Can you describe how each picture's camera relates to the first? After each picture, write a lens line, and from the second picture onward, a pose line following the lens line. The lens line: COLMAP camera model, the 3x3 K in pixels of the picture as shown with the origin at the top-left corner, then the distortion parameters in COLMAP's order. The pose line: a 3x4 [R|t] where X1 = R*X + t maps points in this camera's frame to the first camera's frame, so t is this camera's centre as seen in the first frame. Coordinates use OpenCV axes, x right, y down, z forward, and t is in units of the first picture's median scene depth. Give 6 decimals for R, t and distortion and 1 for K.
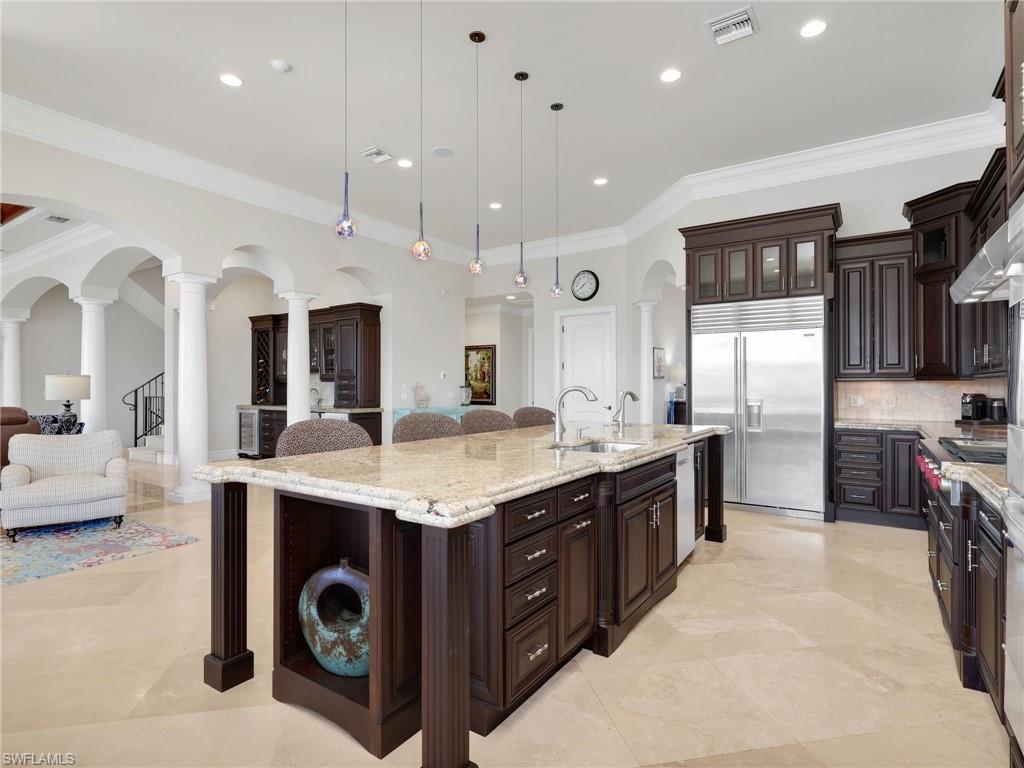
lens RADIAL K [[535.2, 0, 513.6], [0, 535.2, 383.8], [0, 0, 1]] dist [-0.005105, 0.002781]
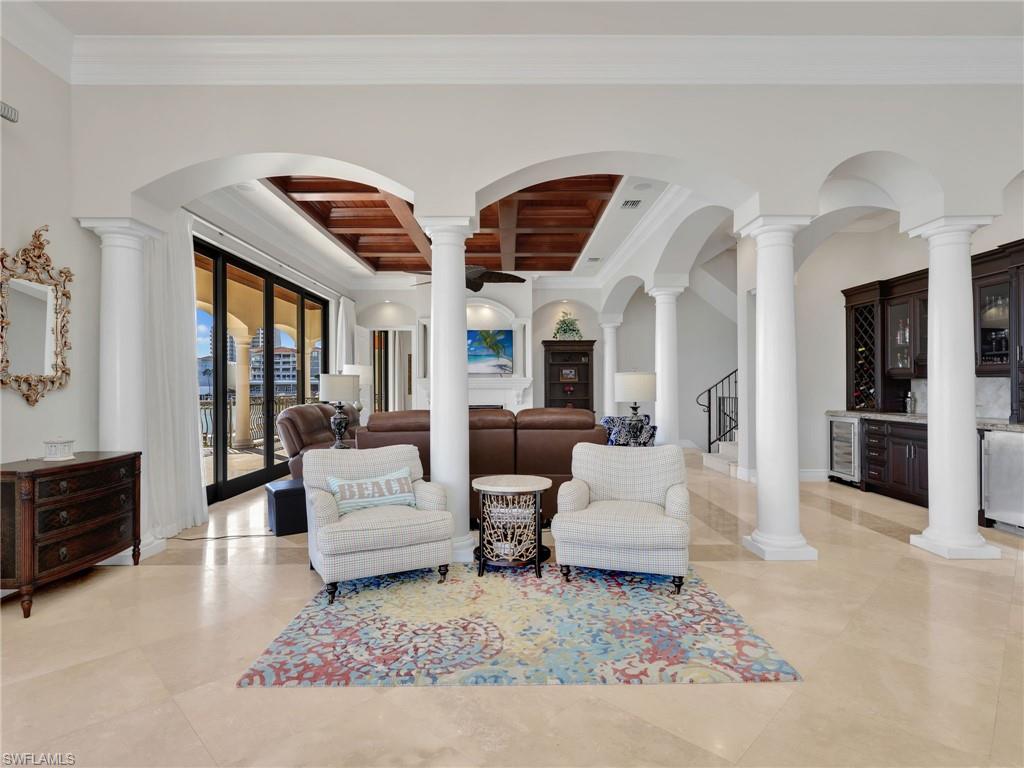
lens RADIAL K [[535.2, 0, 514.1], [0, 535.2, 382.6], [0, 0, 1]] dist [-0.005105, 0.002781]
pose [[0.560744, -0.007006, -0.827959, -0.140613], [0.006704, 0.999970, -0.003921, 0.001052], [0.827962, -0.003352, 0.560775, 0.215589]]
